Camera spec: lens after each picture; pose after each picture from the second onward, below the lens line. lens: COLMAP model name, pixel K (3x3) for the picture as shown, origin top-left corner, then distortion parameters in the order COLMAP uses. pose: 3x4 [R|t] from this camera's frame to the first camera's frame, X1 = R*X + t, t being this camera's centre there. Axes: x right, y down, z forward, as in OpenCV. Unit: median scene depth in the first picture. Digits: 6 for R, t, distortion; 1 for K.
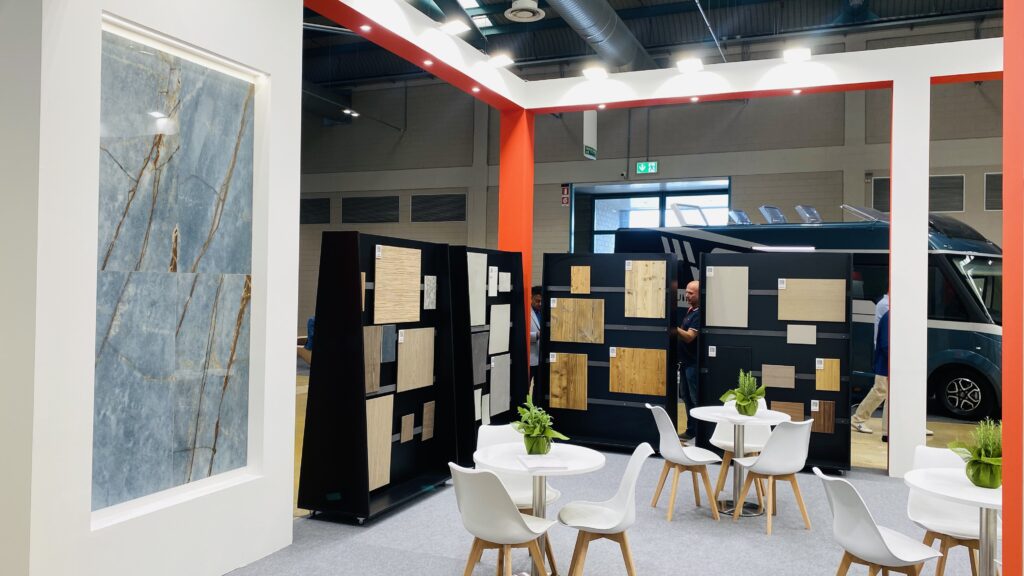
lens RADIAL K [[796.3, 0, 505.4], [0, 796.3, 275.4], [0, 0, 1]] dist [0.096635, -0.008057]
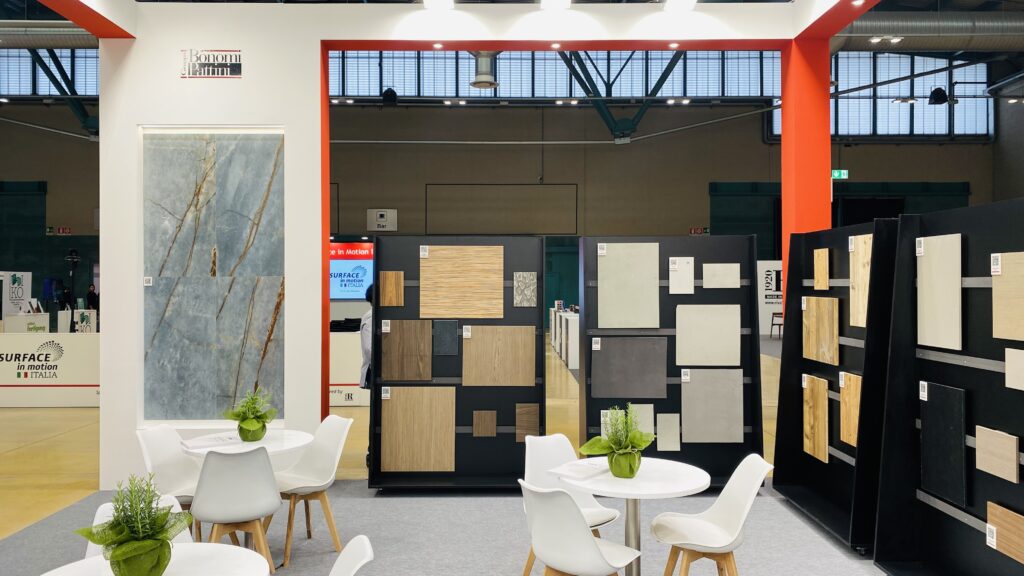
lens RADIAL K [[796.3, 0, 505.4], [0, 796.3, 275.4], [0, 0, 1]] dist [0.096635, -0.008057]
pose [[0.381942, -0.028355, -0.923751, 1.144678], [0.020533, 0.999543, -0.022192, 0.037341], [0.923958, -0.010492, 0.382349, 0.893857]]
